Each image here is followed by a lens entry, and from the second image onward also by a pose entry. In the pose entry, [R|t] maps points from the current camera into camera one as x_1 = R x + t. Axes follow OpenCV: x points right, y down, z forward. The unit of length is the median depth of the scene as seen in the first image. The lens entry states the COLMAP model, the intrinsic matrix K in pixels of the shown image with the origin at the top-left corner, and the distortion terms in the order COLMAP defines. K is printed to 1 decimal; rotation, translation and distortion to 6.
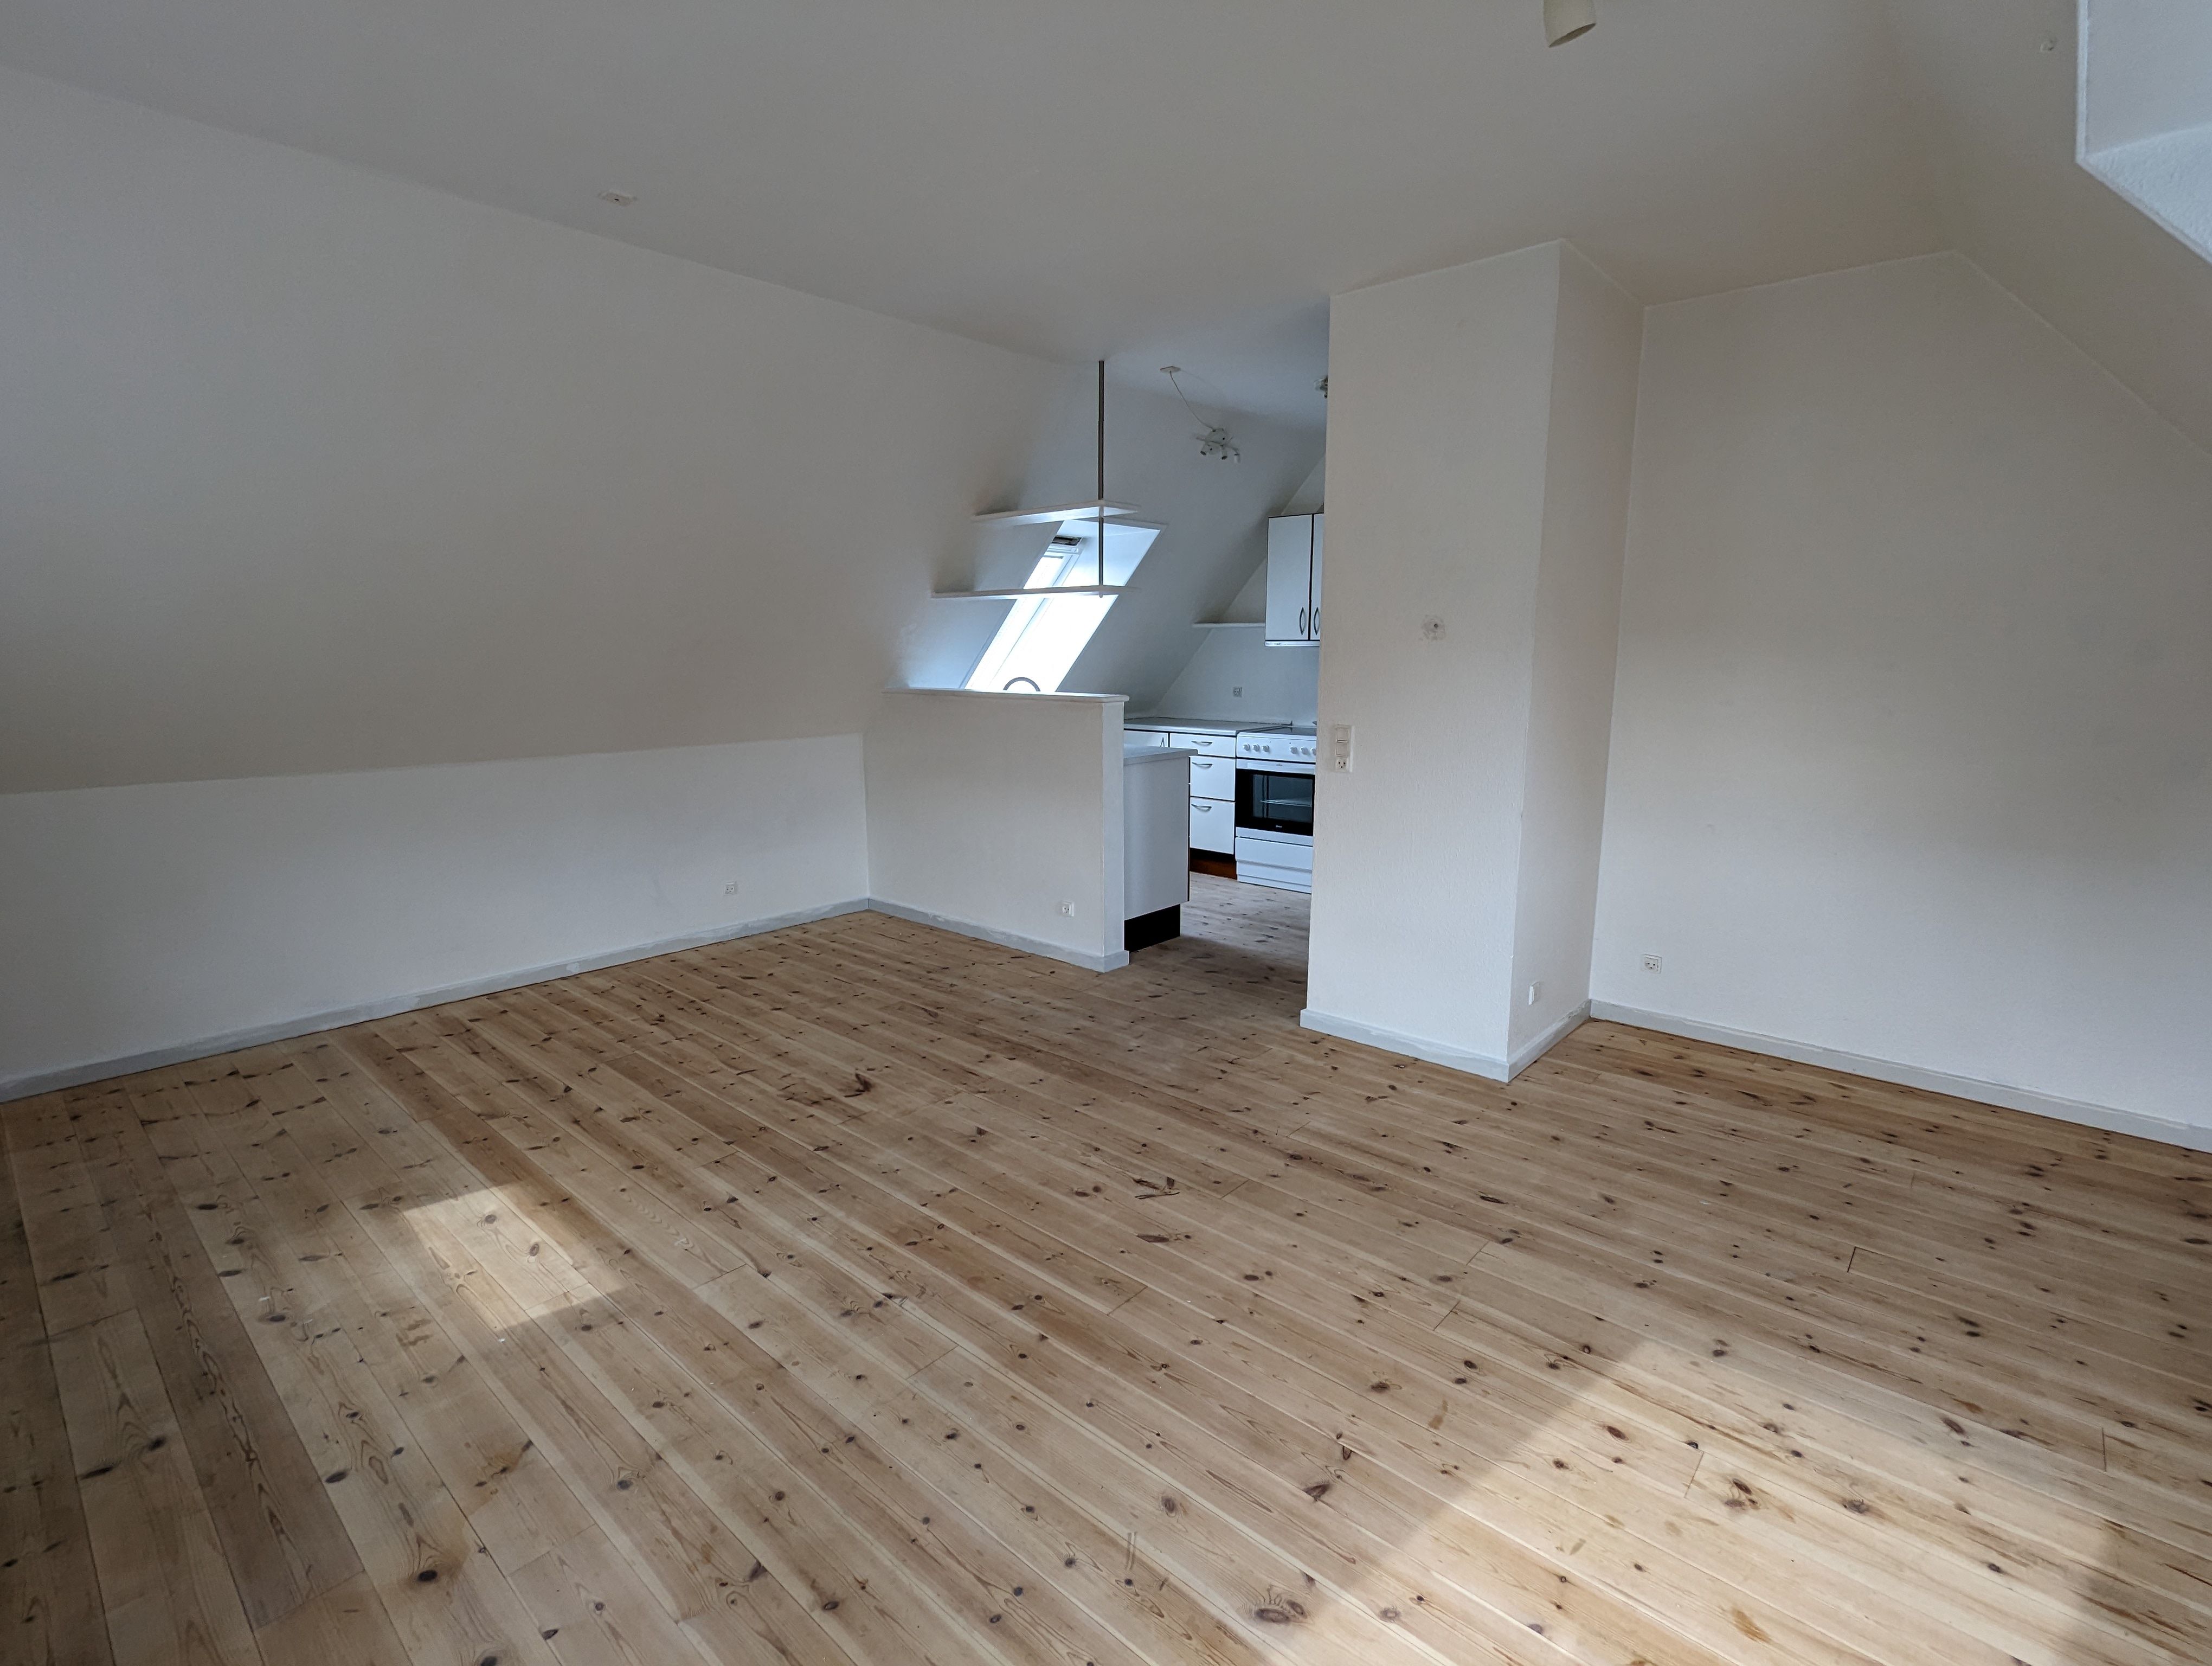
lens RADIAL K [[1051.7, 0, 1106.0], [0, 1051.7, 833.0], [0, 0, 1]] dist [-0.003040, 0.003124]
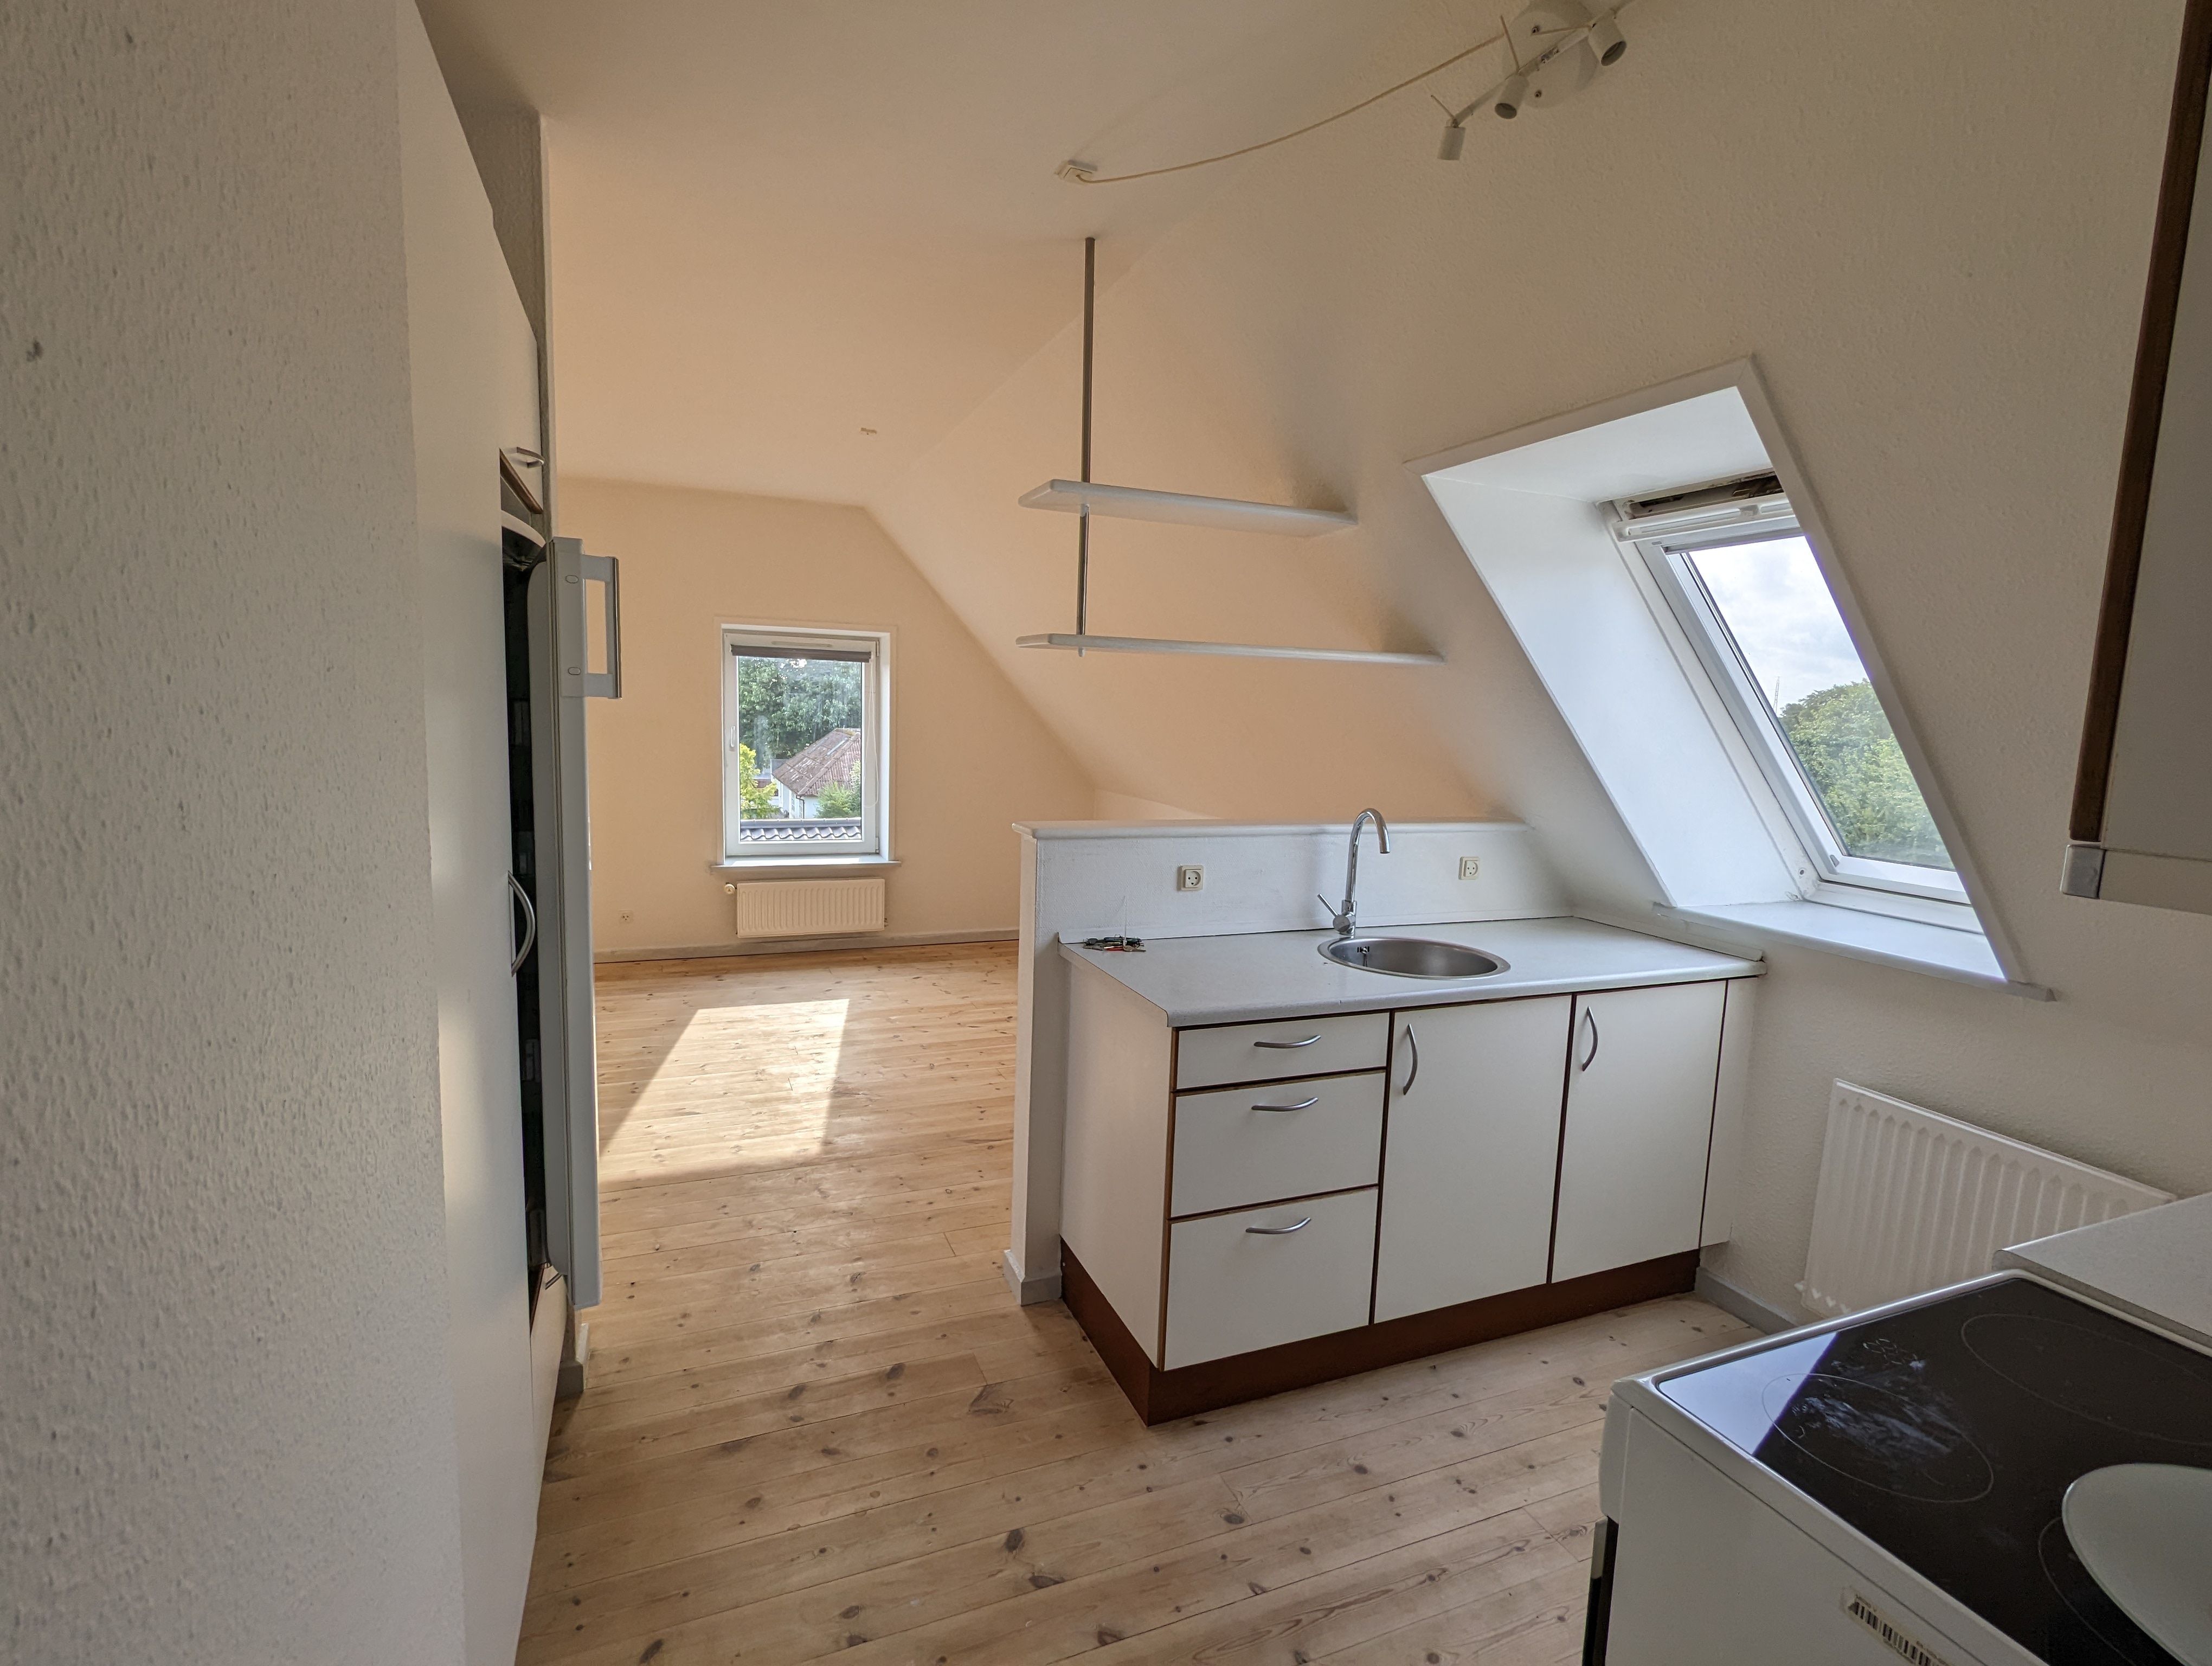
lens RADIAL K [[1051.7, 0, 1106.0], [0, 1051.7, 833.0], [0, 0, 1]] dist [-0.003040, 0.003124]
pose [[-0.437580, 0.091755, -0.894486, 0.691525], [-0.194414, 0.961595, 0.193746, -0.335835], [0.877910, 0.258680, -0.402937, 1.730157]]
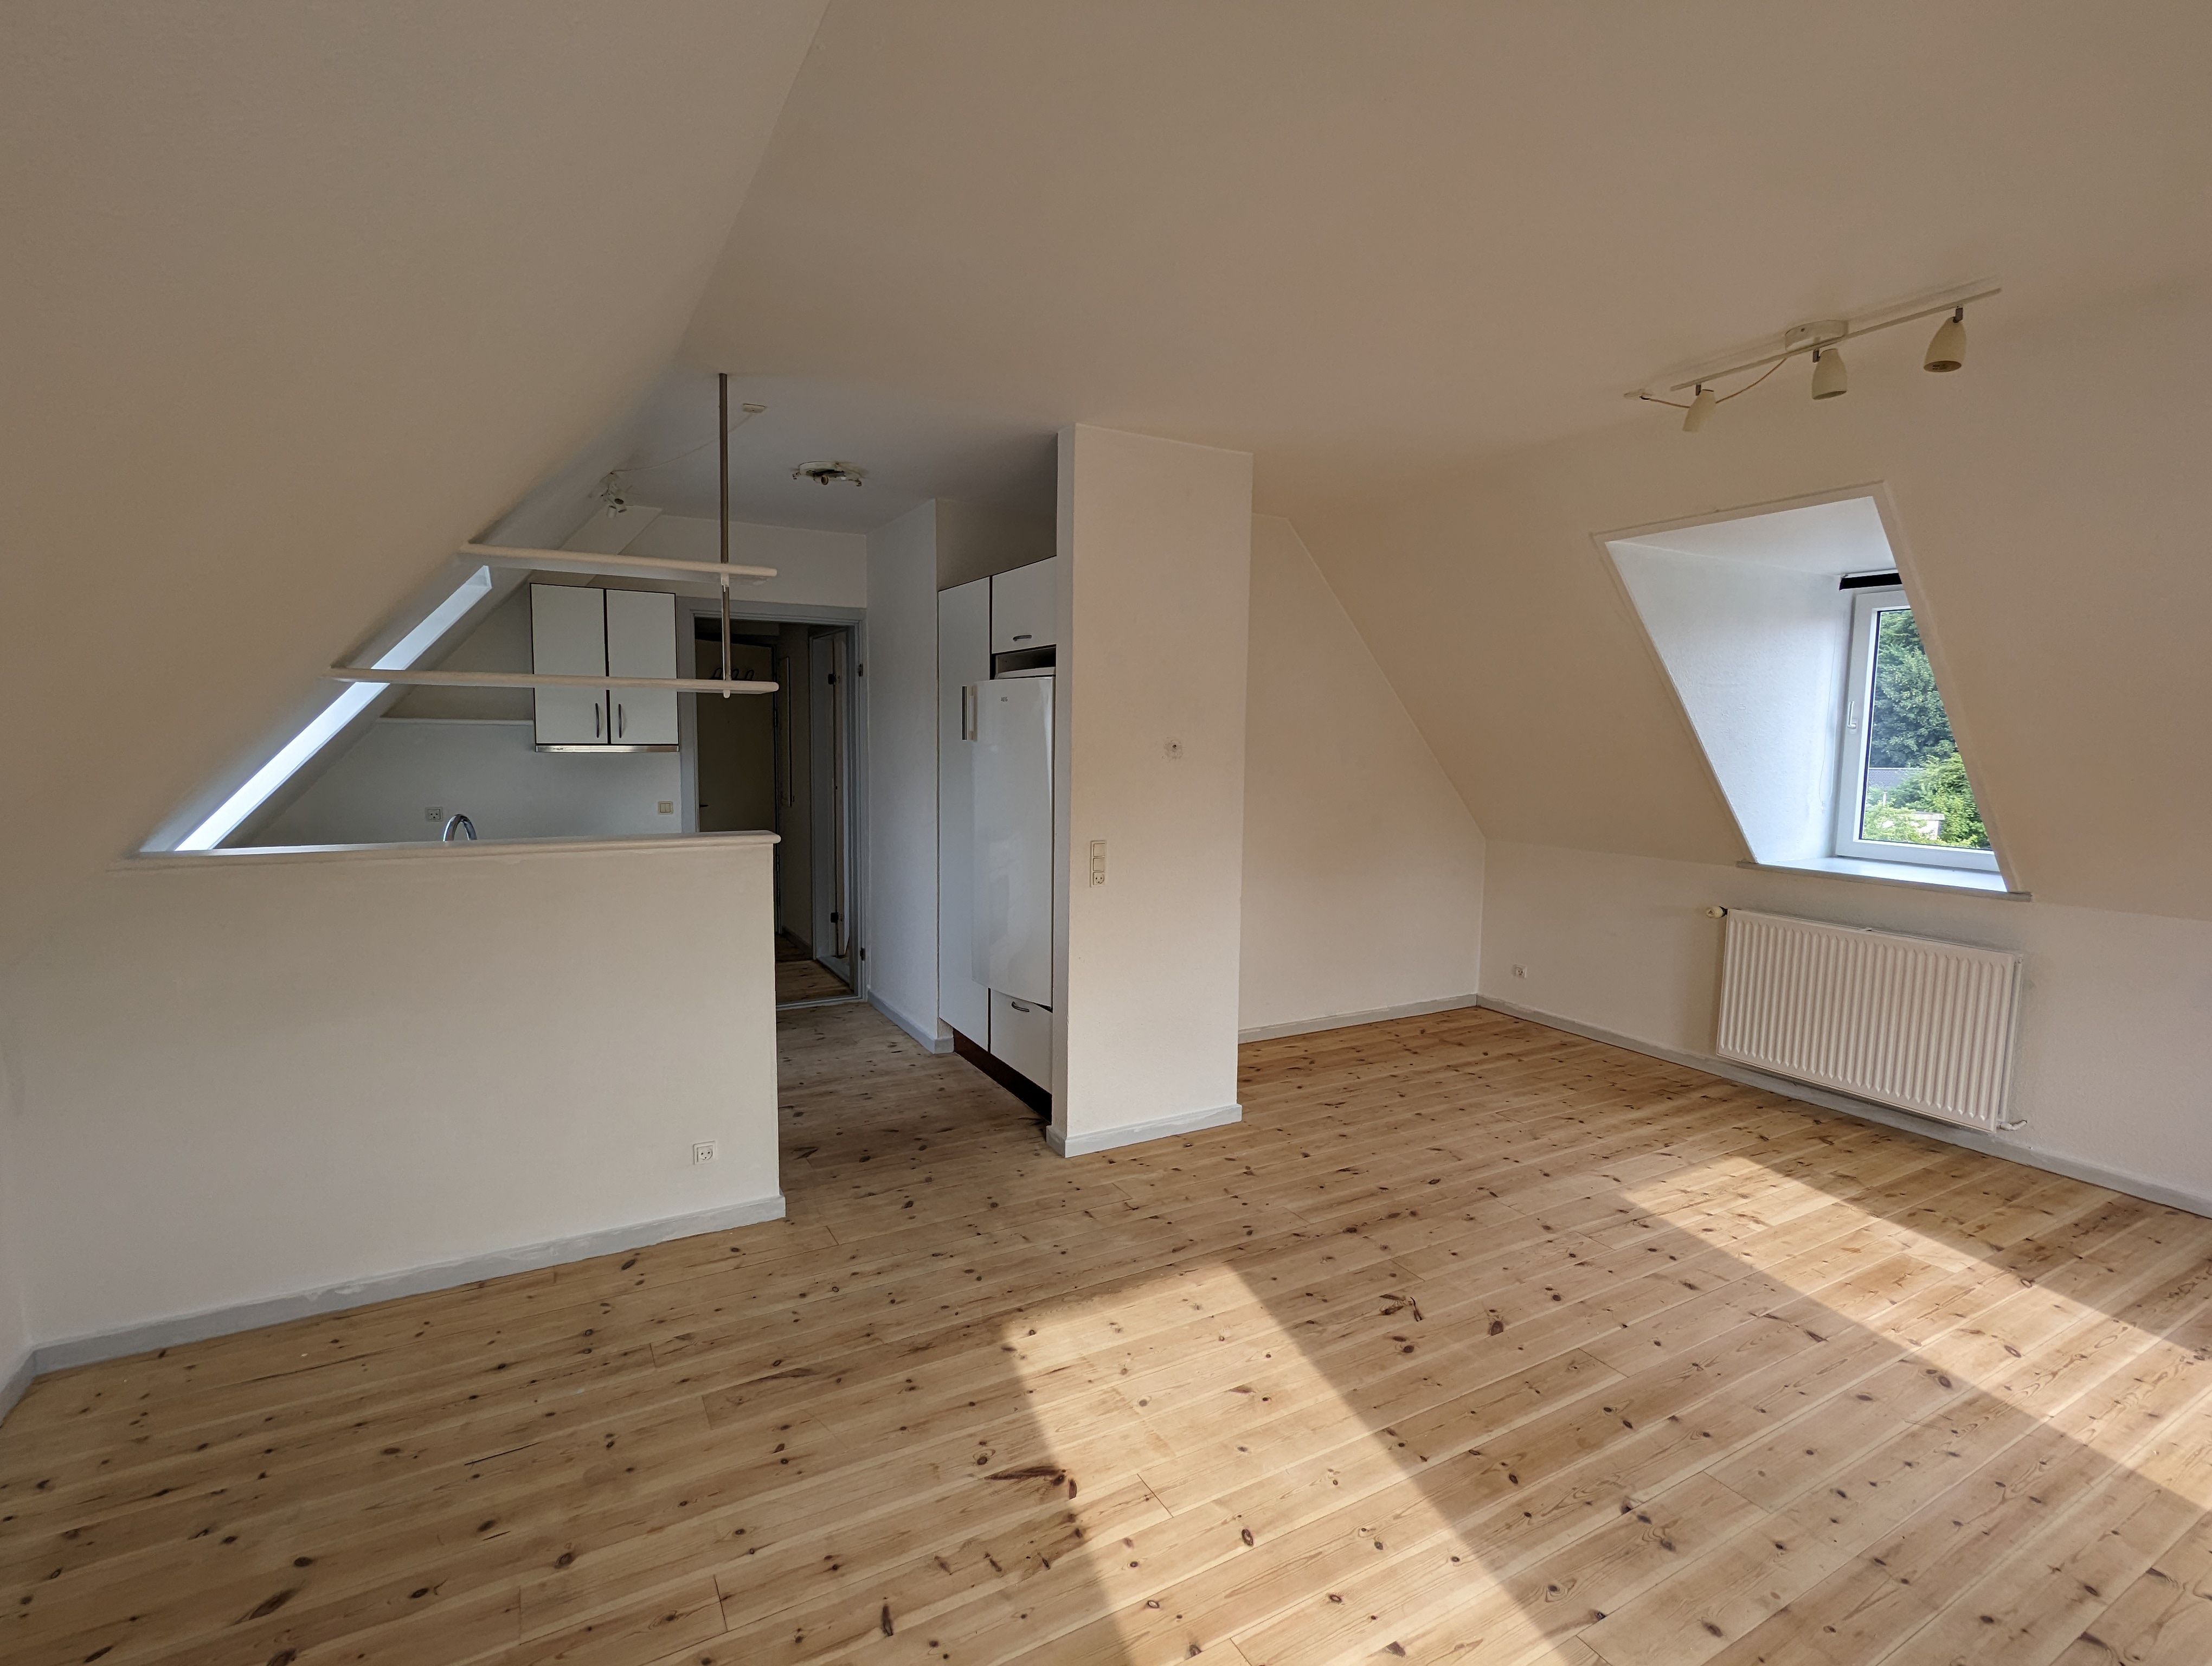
lens RADIAL K [[1051.7, 0, 1106.0], [0, 1051.7, 833.0], [0, 0, 1]] dist [-0.003040, 0.003124]
pose [[0.332595, -0.086399, 0.939104, -0.810577], [0.156256, 0.987079, 0.035472, -0.162247], [-0.930035, 0.134943, 0.341798, 0.727808]]
